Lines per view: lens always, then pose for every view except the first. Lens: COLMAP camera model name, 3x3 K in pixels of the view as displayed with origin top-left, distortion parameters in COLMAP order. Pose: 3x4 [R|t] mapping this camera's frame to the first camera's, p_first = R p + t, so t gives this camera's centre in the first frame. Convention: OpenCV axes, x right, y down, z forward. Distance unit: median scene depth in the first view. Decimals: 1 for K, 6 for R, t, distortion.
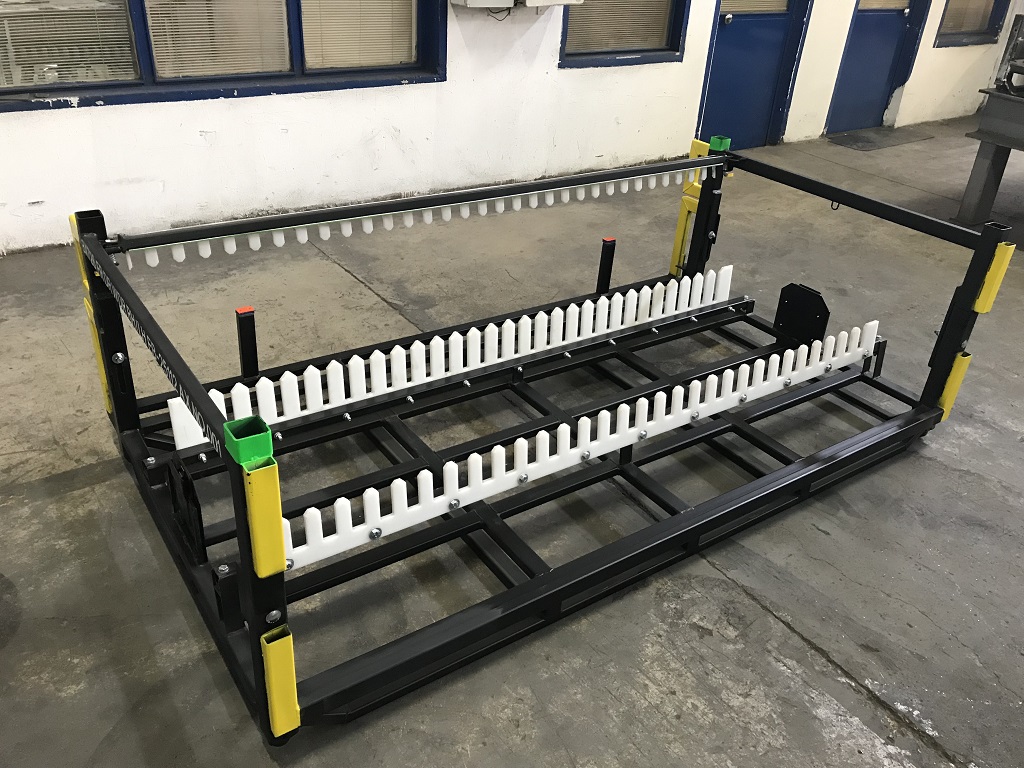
lens RADIAL K [[842.4, 0, 513.6], [0, 842.4, 380.2], [0, 0, 1]] dist [-0.001475, 0.022920]
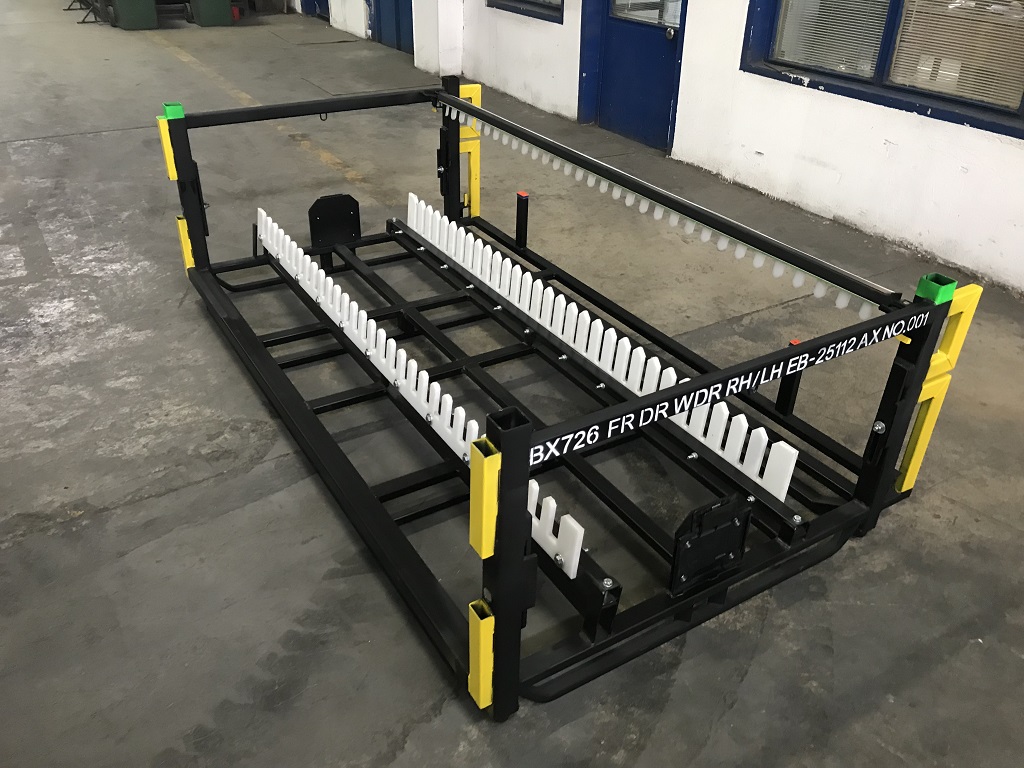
lens RADIAL K [[842.4, 0, 513.6], [0, 842.4, 380.2], [0, 0, 1]] dist [-0.001475, 0.022920]
pose [[-0.057832, 0.456919, -0.887626, 0.741004], [-0.517066, 0.746858, 0.418145, -0.304150], [0.853989, 0.483144, 0.193065, 0.637417]]
